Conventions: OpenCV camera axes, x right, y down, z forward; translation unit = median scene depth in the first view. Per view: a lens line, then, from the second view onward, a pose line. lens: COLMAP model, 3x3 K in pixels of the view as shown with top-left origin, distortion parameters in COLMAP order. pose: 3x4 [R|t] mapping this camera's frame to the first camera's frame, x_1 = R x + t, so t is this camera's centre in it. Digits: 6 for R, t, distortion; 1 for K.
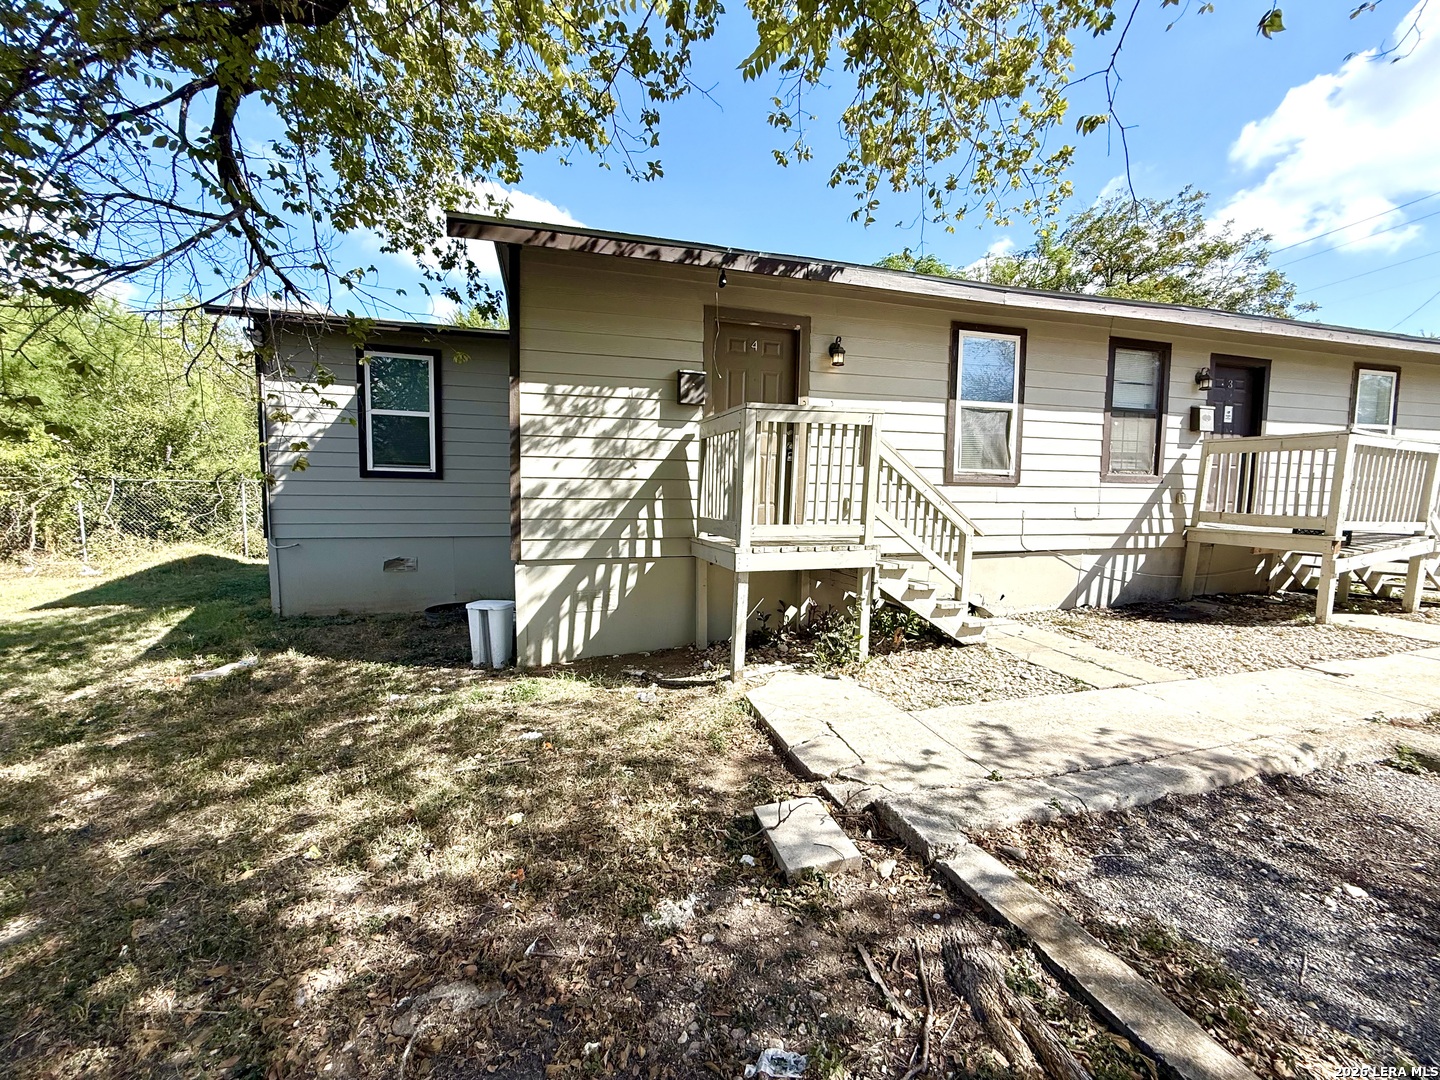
lens RADIAL K [[579.3, 0, 720.0], [0, 579.3, 540.0], [0, 0, 1]] dist [0.000581, -0.000157]
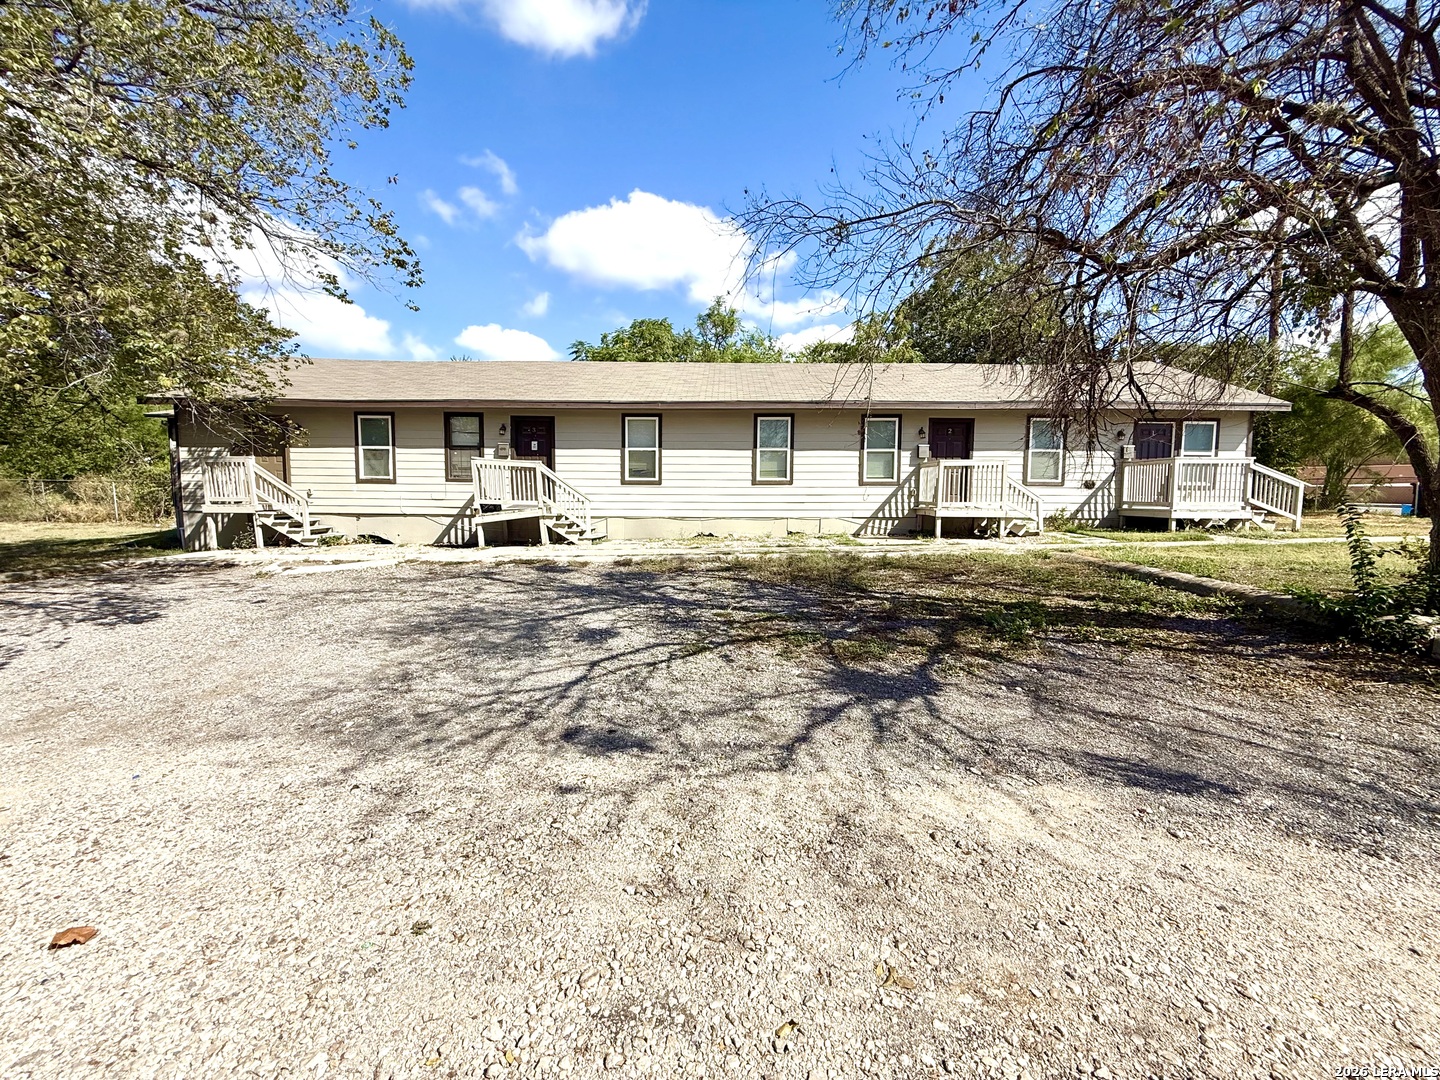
lens RADIAL K [[579.3, 0, 720.0], [0, 579.3, 540.0], [0, 0, 1]] dist [0.000581, -0.000157]
pose [[0.958254, 0.022972, -0.284993, 2.209198], [-0.025352, 0.999668, -0.004663, 0.093505], [0.284791, 0.011693, 0.958518, -0.705256]]
